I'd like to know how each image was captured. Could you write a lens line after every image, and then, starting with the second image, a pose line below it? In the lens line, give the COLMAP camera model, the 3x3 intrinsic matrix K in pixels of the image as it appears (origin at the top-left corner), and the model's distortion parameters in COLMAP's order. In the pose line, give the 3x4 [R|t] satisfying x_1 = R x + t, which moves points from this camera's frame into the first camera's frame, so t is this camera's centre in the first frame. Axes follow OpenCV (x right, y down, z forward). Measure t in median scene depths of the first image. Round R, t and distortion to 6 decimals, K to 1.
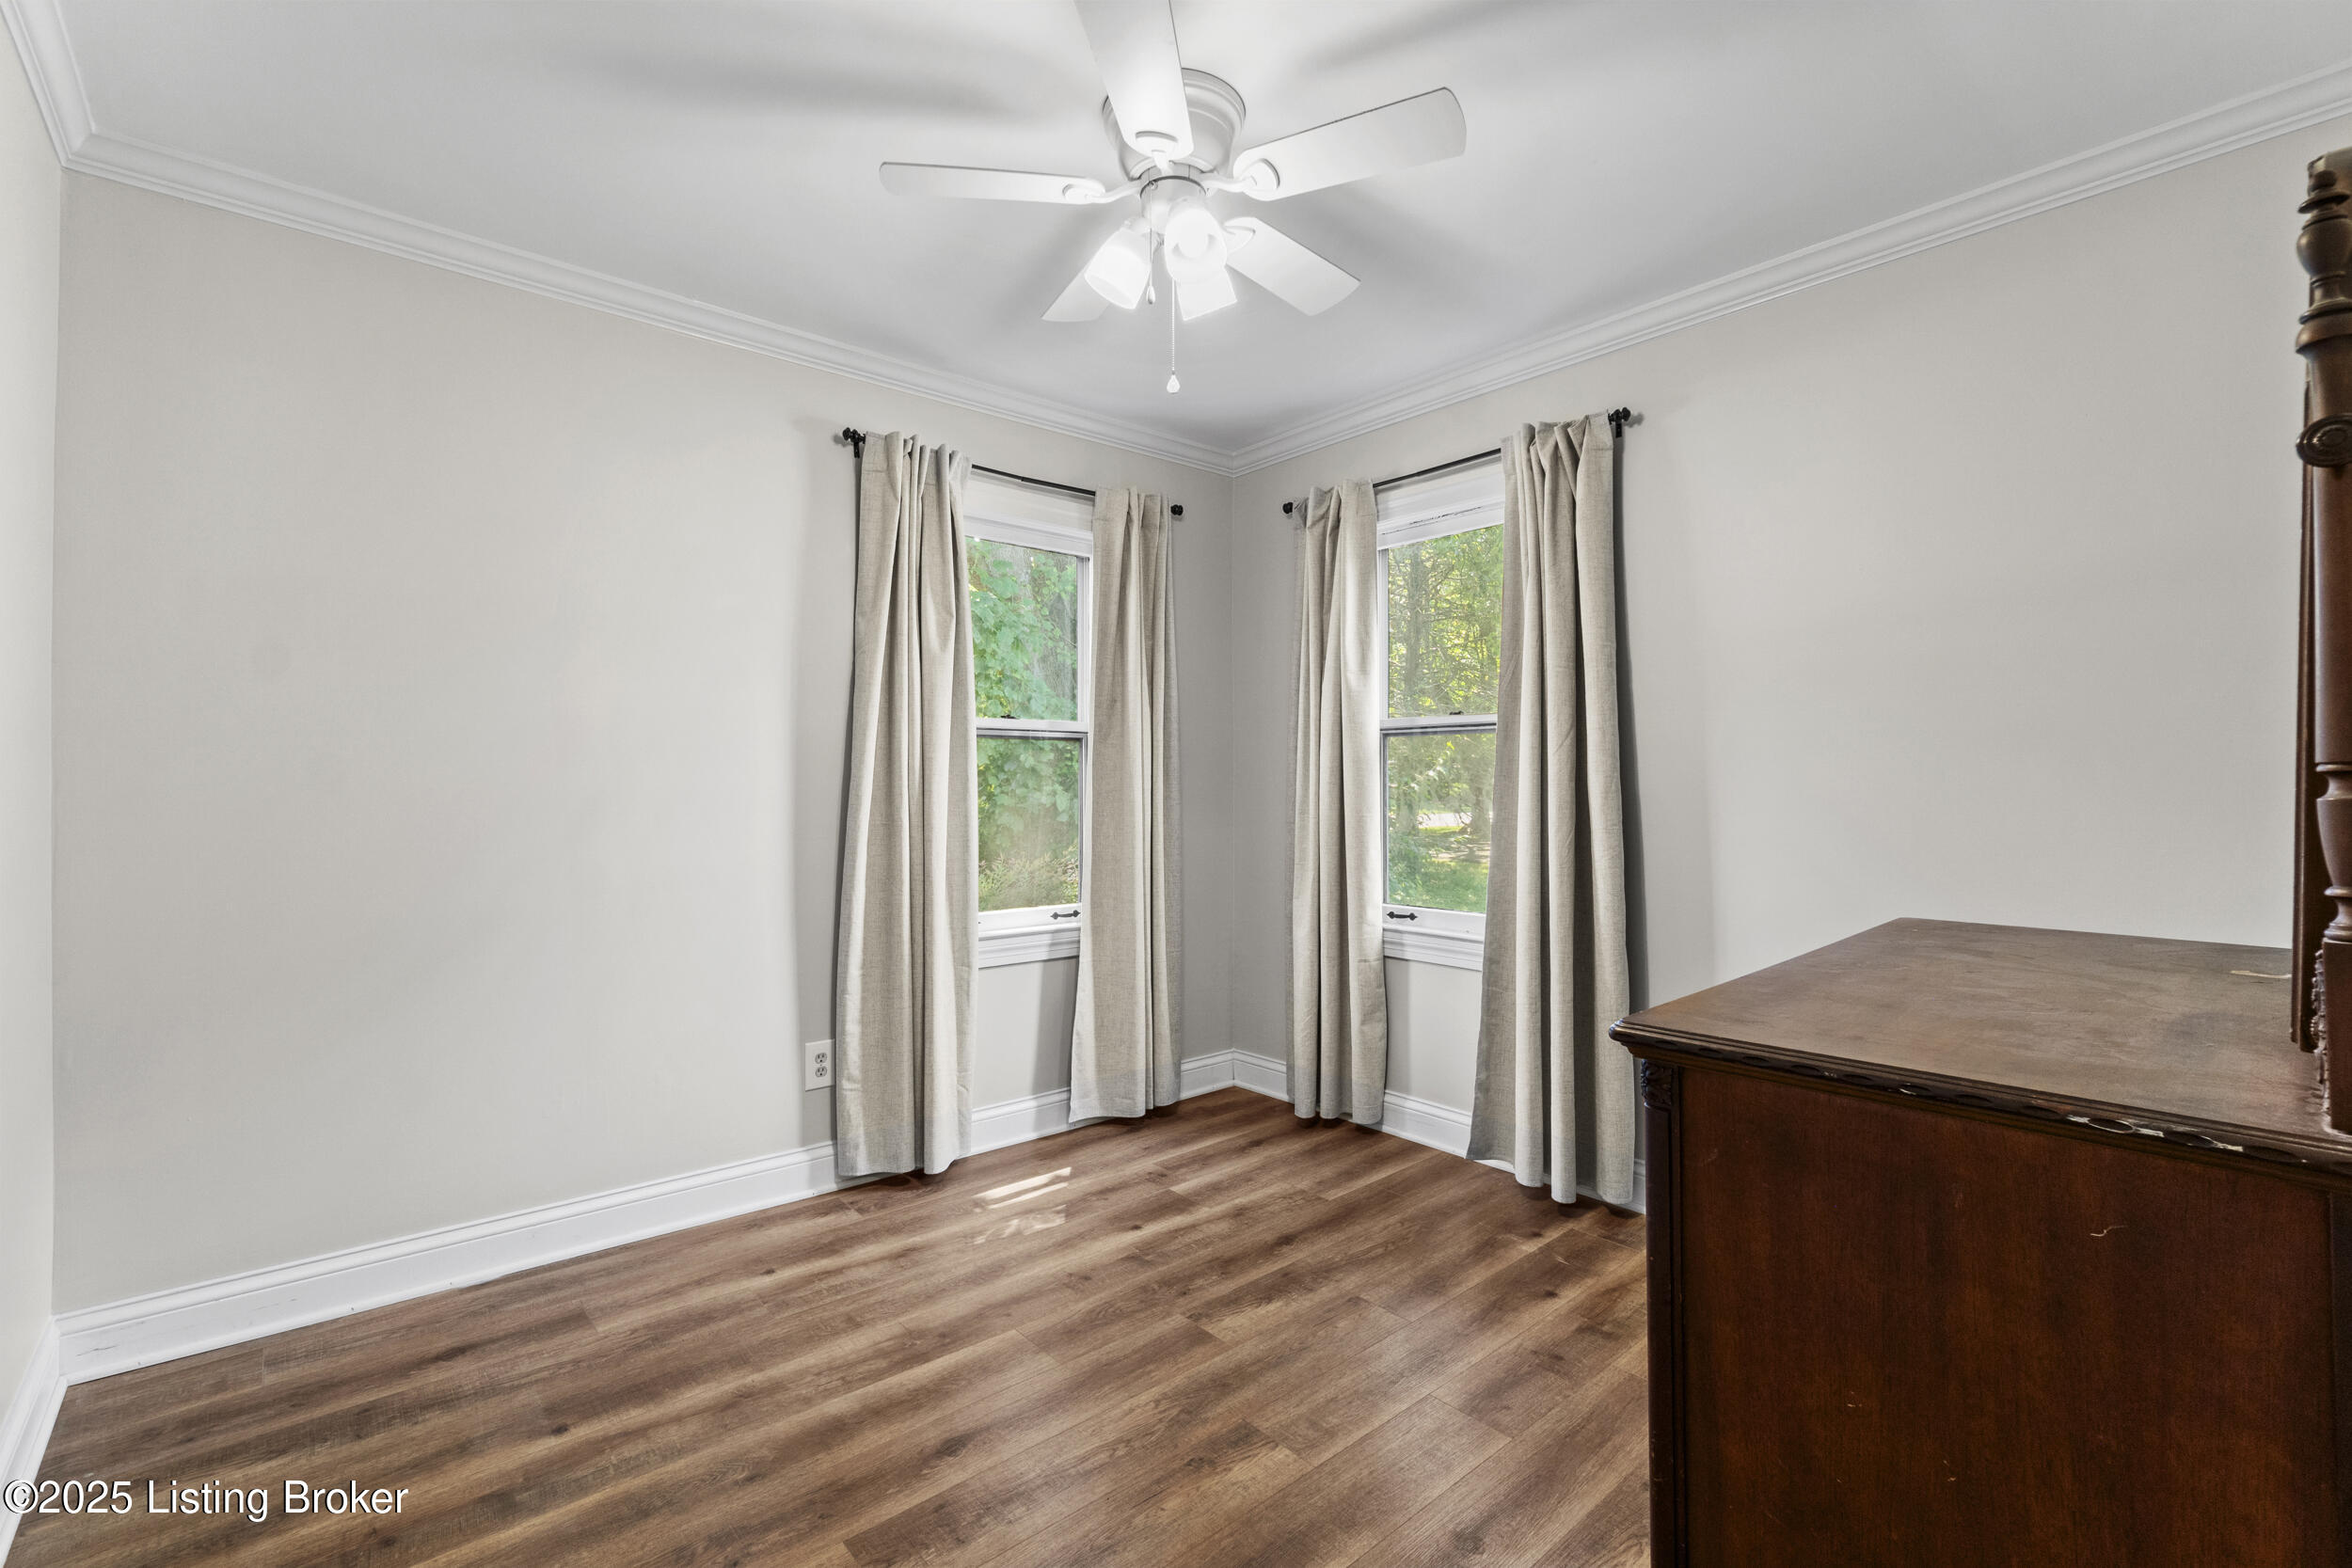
lens RADIAL K [[1008.8, 0, 1158.4], [0, 1008.8, 779.4], [0, 0, 1]] dist [-0.004574, 0.000047]
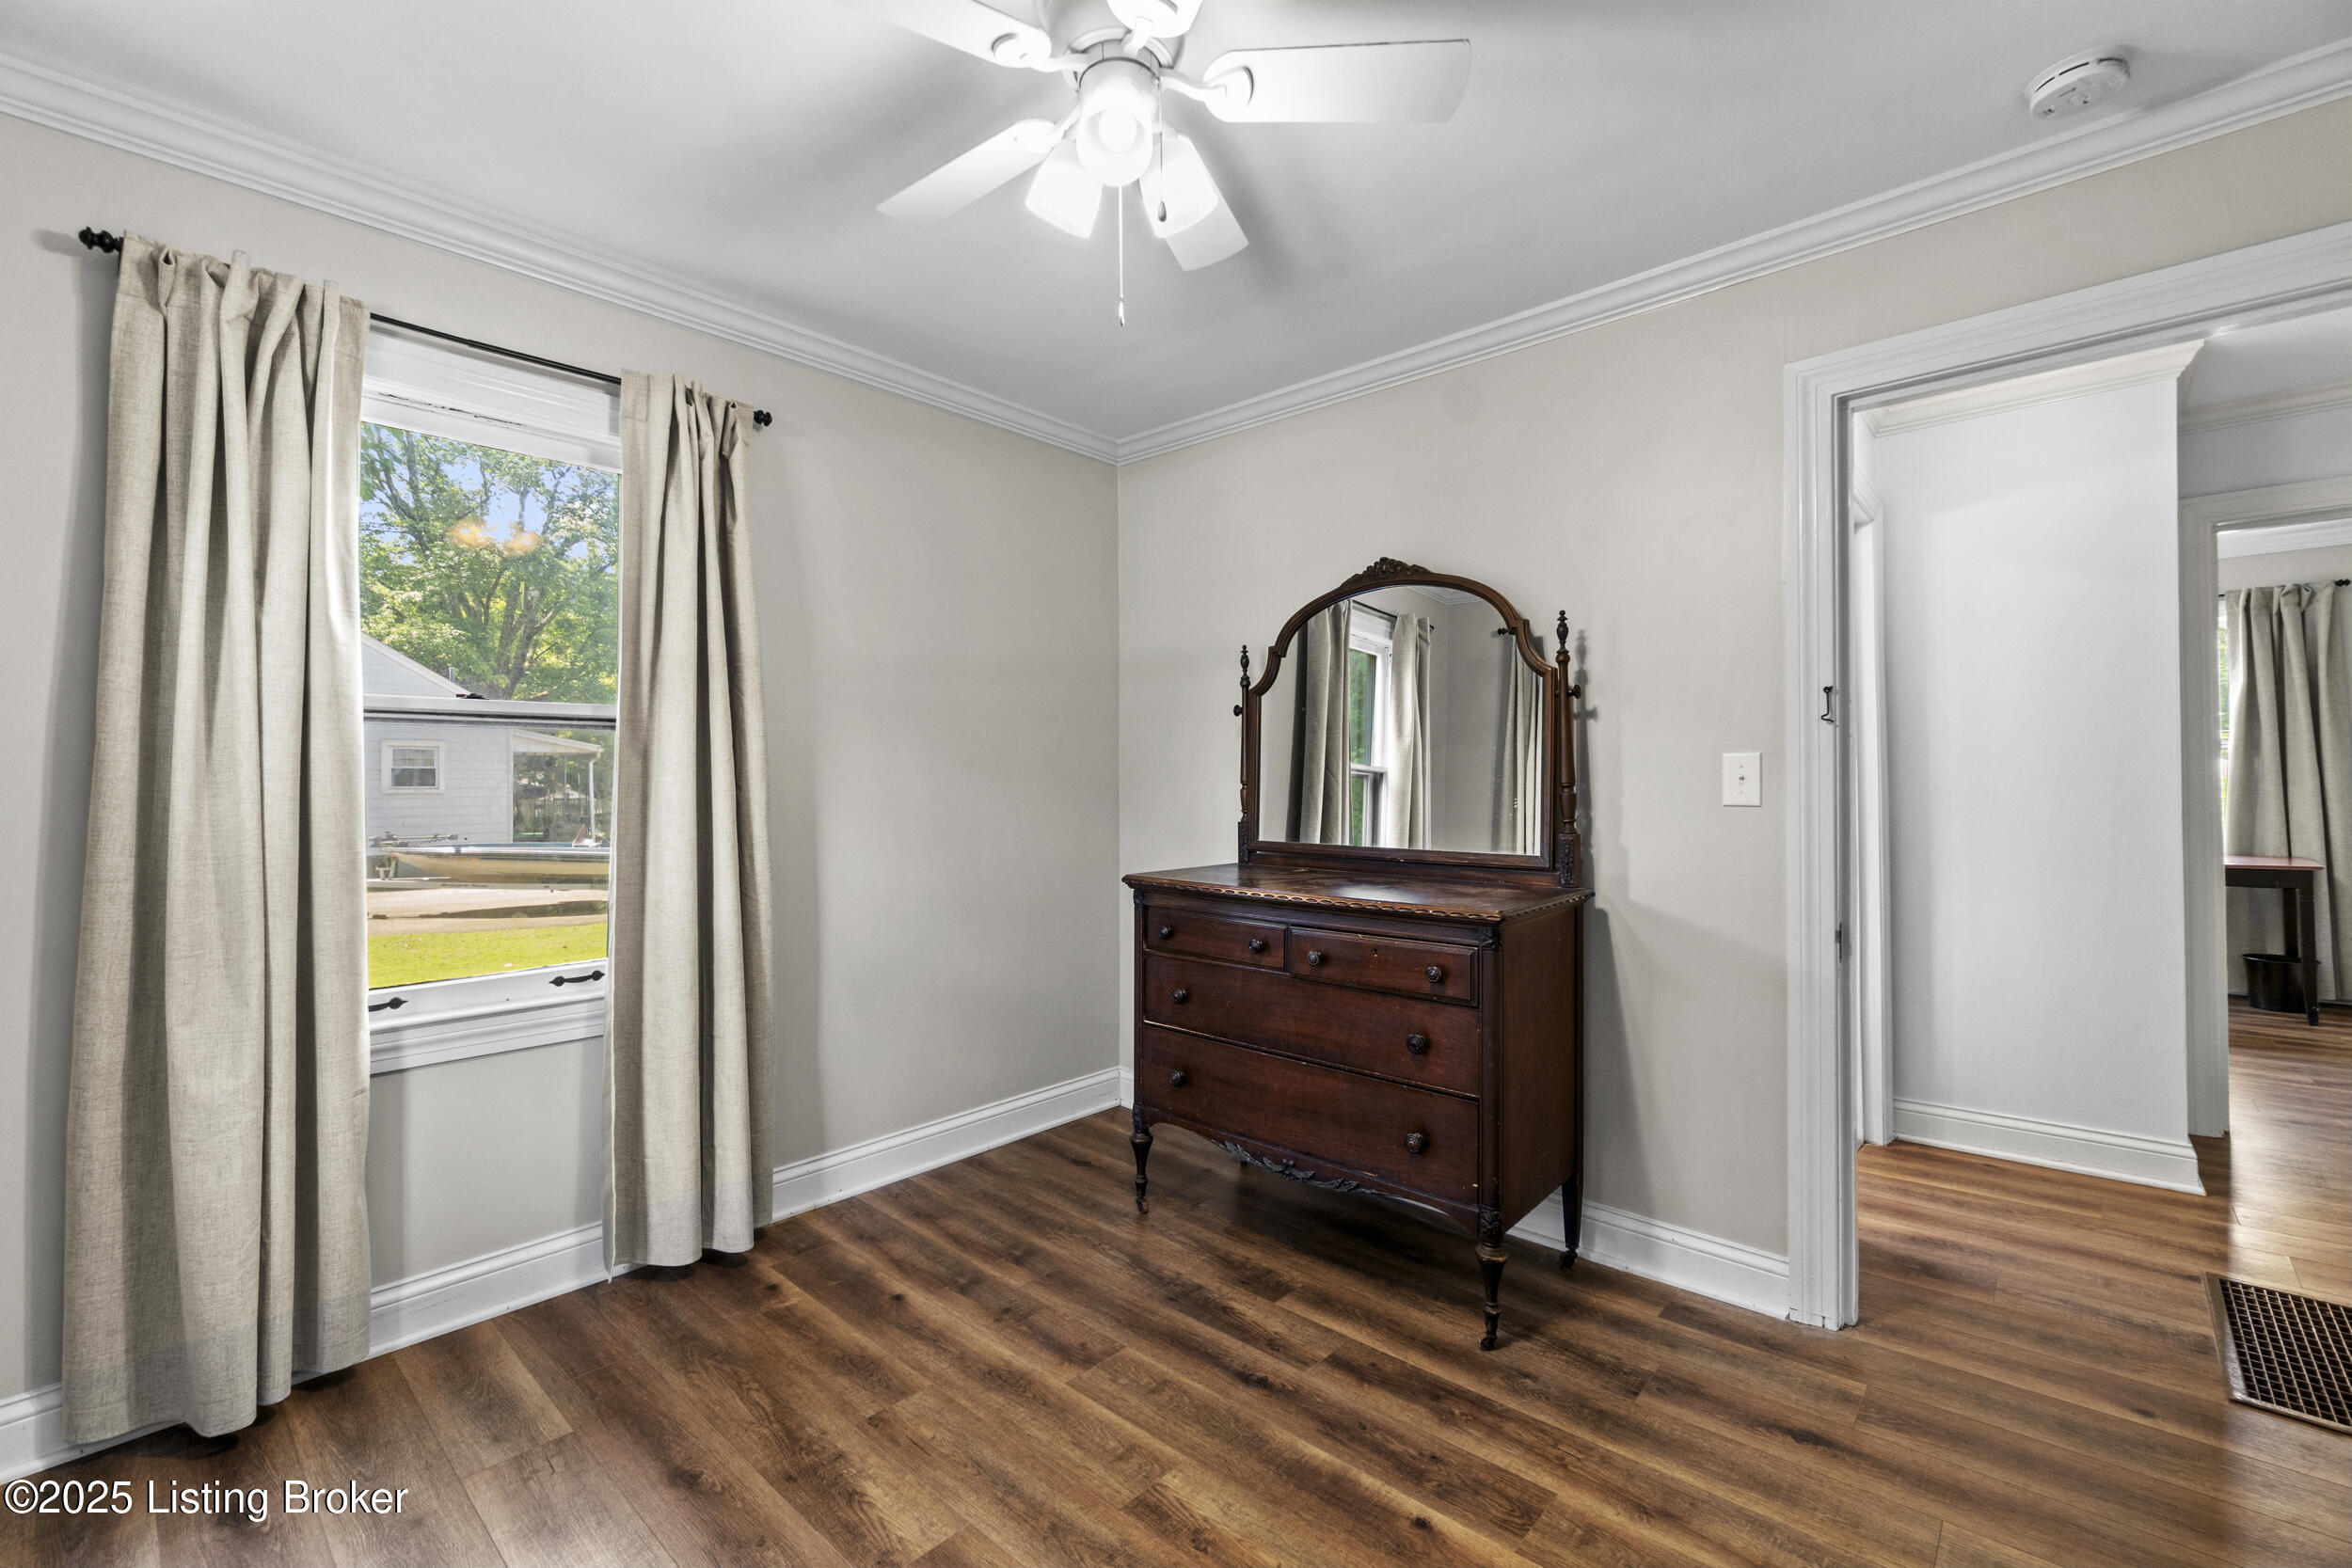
lens RADIAL K [[1008.8, 0, 1155.5], [0, 1008.8, 776.6], [0, 0, 1]] dist [-0.004574, 0.000047]
pose [[-0.109921, 0.002051, 0.993938, -0.558432], [-0.000966, 0.999997, -0.002170, -0.010996], [-0.993940, -0.001199, -0.109919, 0.732852]]
